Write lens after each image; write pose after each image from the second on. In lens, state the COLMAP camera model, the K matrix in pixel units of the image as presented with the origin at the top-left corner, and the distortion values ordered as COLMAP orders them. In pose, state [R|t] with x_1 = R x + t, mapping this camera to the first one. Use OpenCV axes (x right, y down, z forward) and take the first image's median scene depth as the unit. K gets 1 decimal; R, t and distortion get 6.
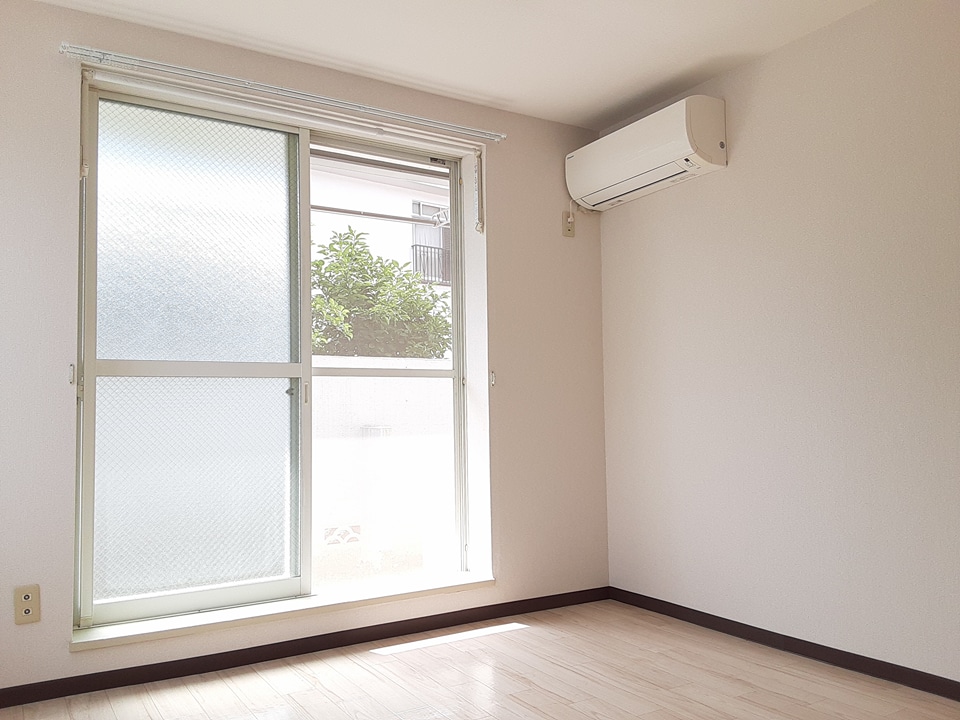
lens RADIAL K [[778.7, 0, 476.1], [0, 778.7, 358.4], [0, 0, 1]] dist [0.070666, -0.093568]
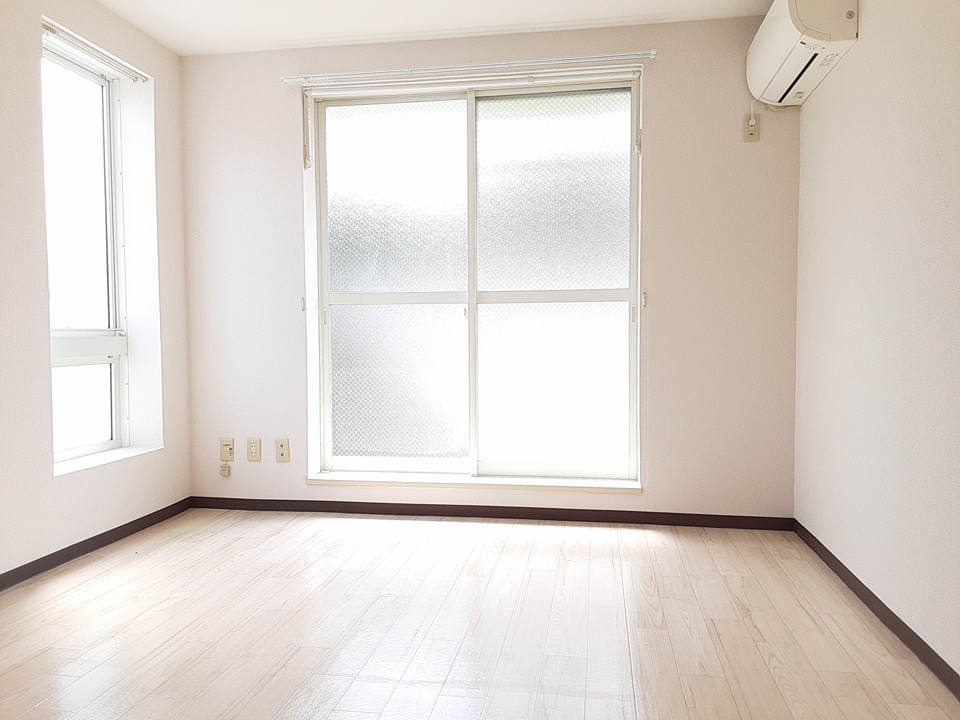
lens RADIAL K [[778.7, 0, 476.6], [0, 778.7, 359.8], [0, 0, 1]] dist [0.070666, -0.093568]
pose [[0.747015, 0.026168, -0.664292, 0.676375], [0.039386, 0.995728, 0.083515, 0.014202], [0.663639, -0.088550, 0.742793, 0.098486]]
